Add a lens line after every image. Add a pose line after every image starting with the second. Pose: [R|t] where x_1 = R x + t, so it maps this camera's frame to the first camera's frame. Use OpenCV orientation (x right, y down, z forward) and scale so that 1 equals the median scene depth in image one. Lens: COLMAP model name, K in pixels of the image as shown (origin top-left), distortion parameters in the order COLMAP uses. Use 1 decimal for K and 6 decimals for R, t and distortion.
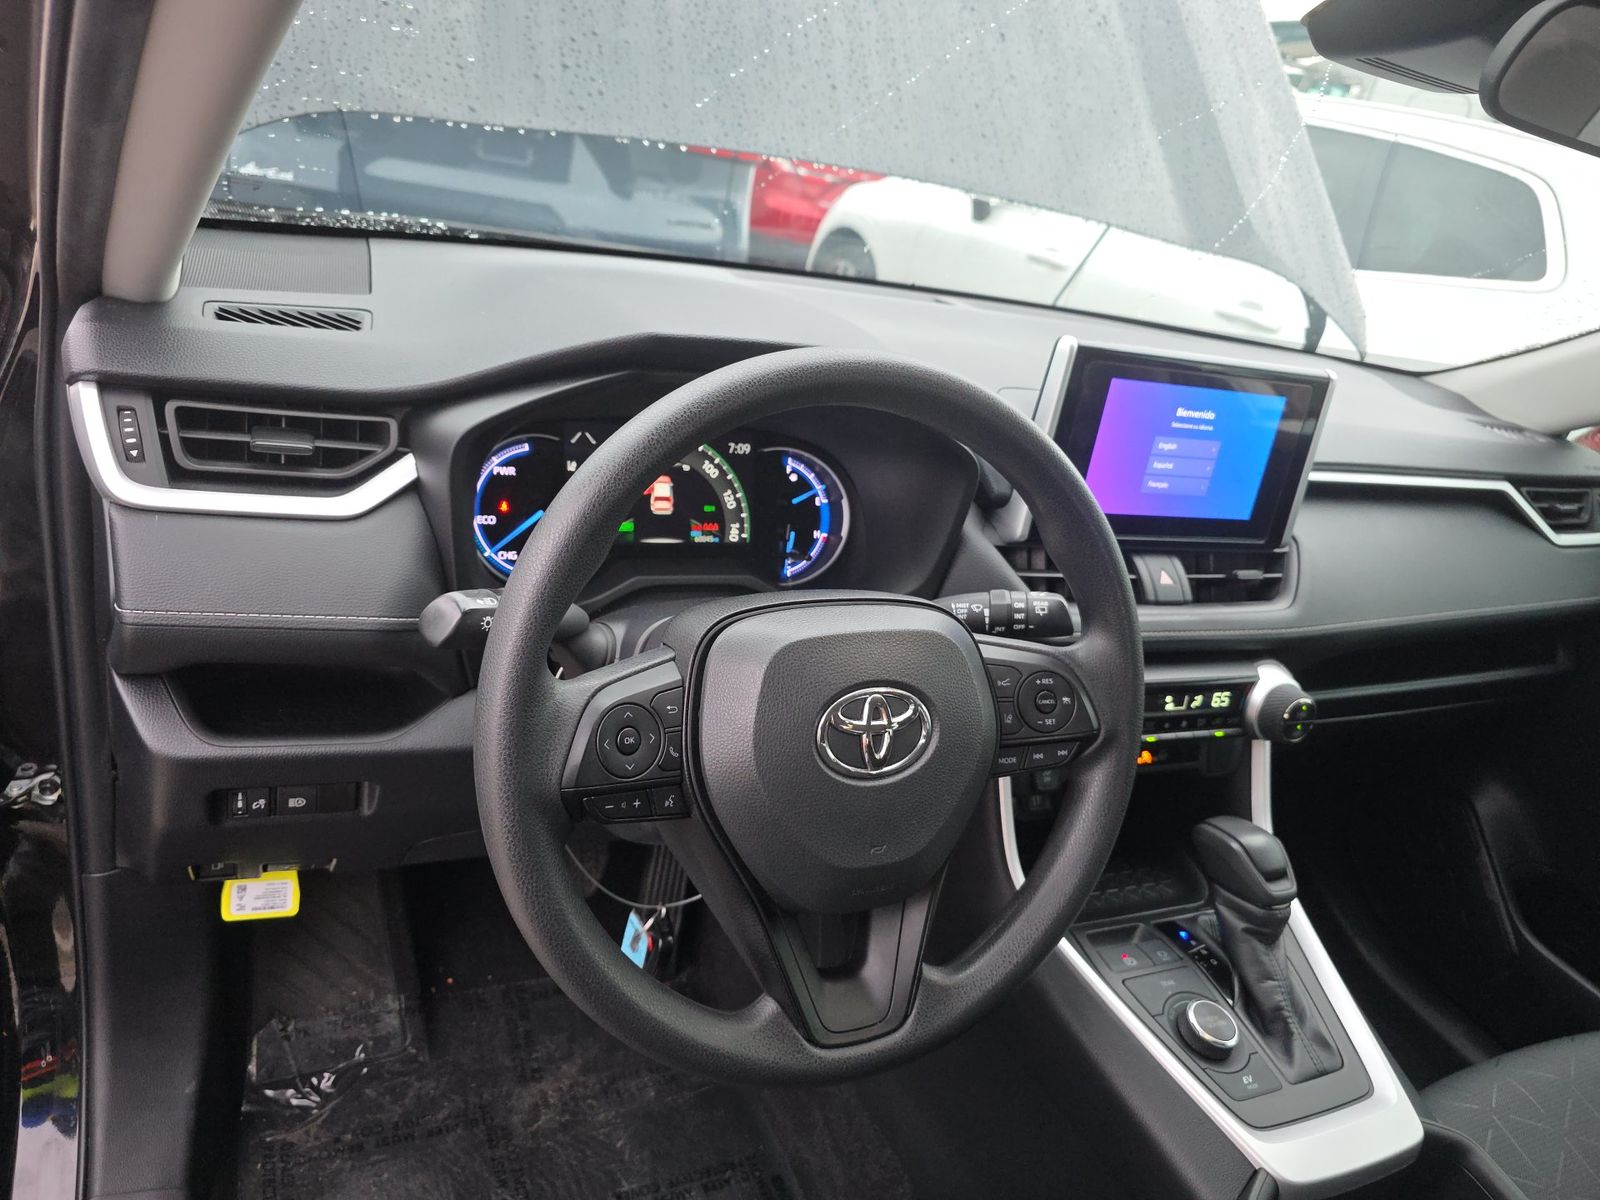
lens RADIAL K [[1073.8, 0, 802.0], [0, 1073.8, 585.6], [0, 0, 1]] dist [0.058772, -0.063459]
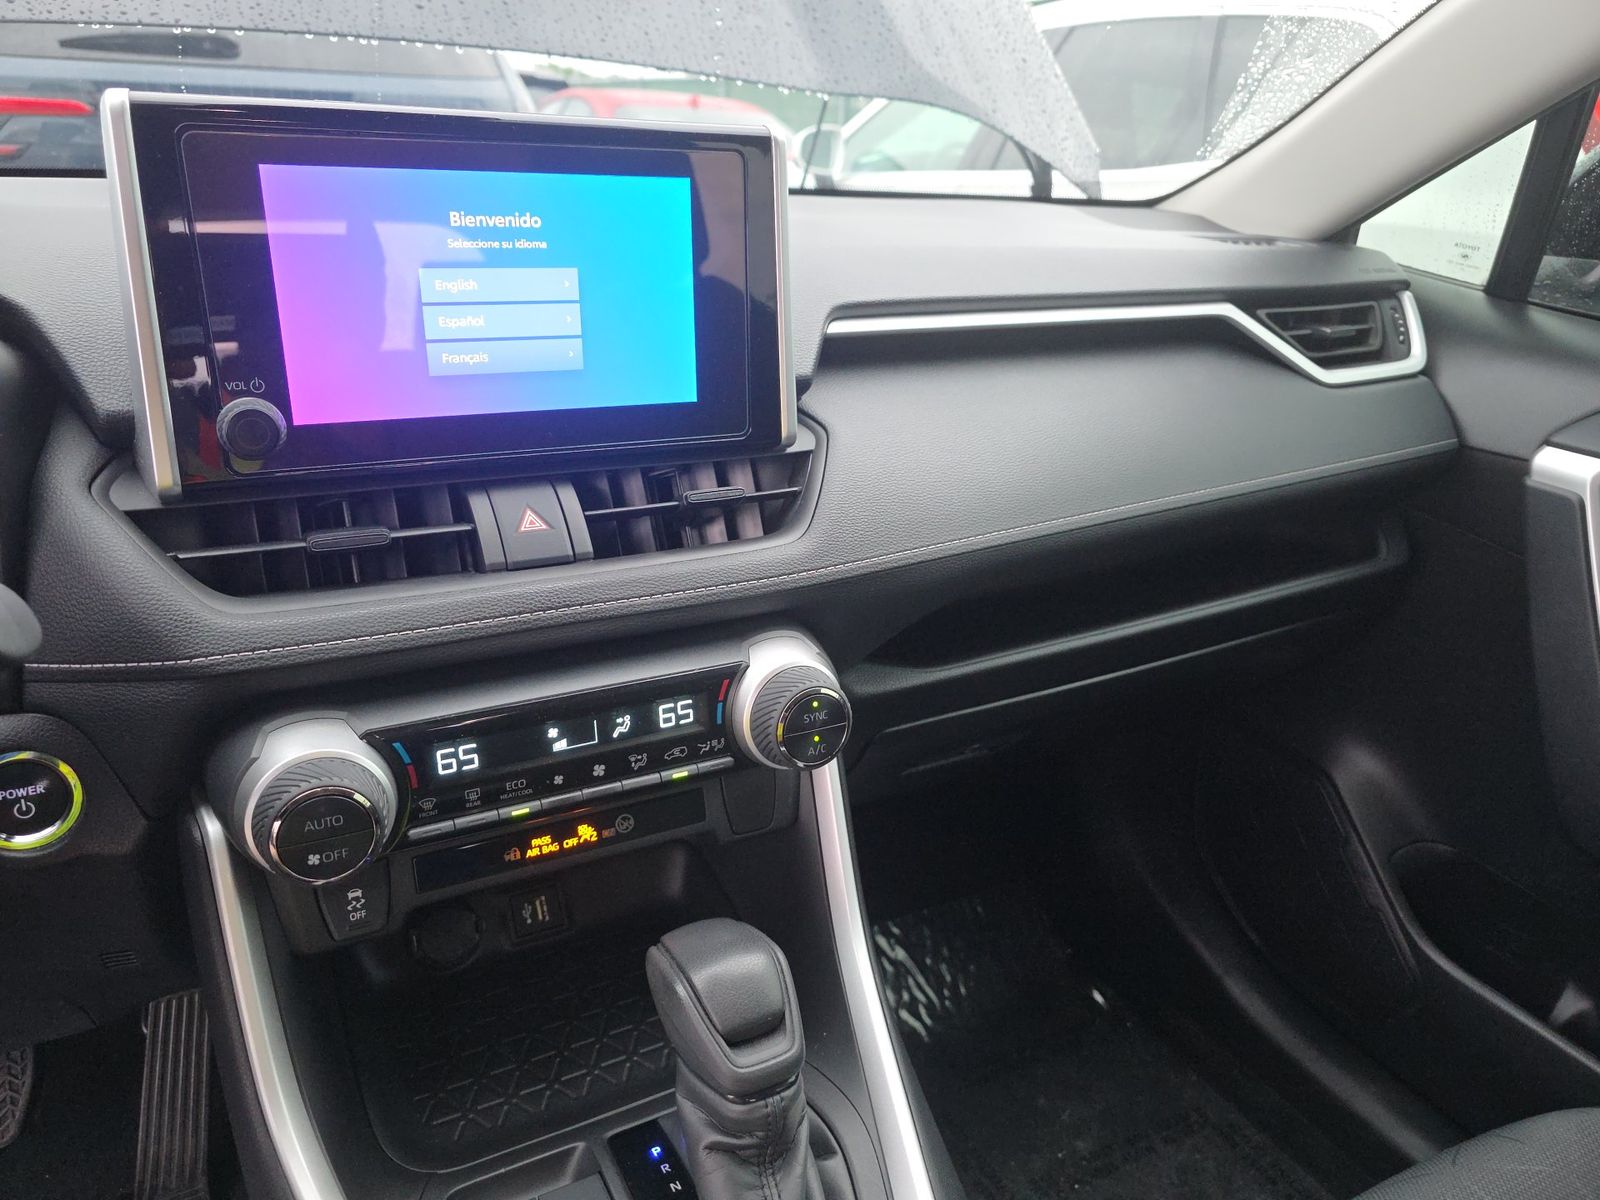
lens RADIAL K [[1073.8, 0, 802.0], [0, 1073.8, 585.6], [0, 0, 1]] dist [0.058772, -0.063459]
pose [[0.985674, -0.168406, -0.009271, 0.460721], [0.168030, 0.985253, -0.032294, 0.066321], [0.014573, 0.030274, 0.999435, 0.421879]]
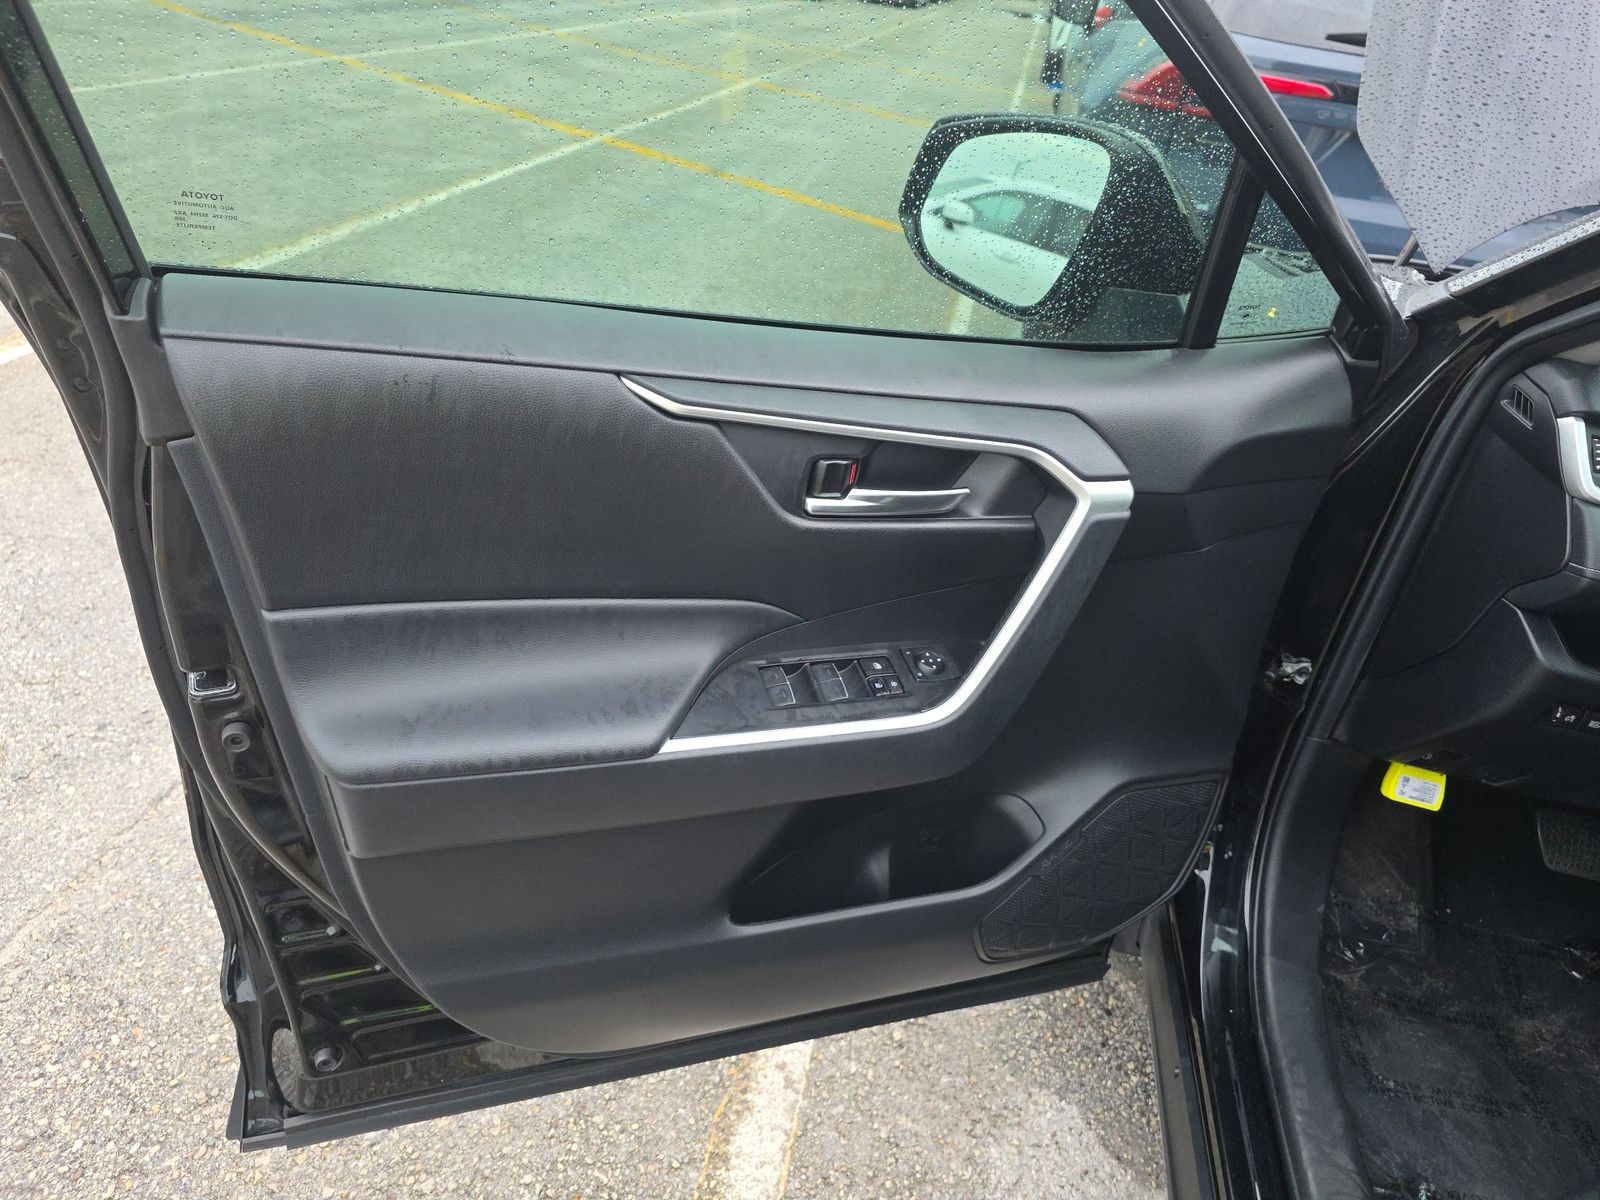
lens RADIAL K [[1073.8, 0, 802.0], [0, 1073.8, 585.6], [0, 0, 1]] dist [0.058772, -0.063459]
pose [[0.829186, 0.196613, -0.523253, -0.472972], [-0.199063, 0.978592, 0.052257, 0.119565], [0.522326, 0.060829, 0.850574, -0.557954]]
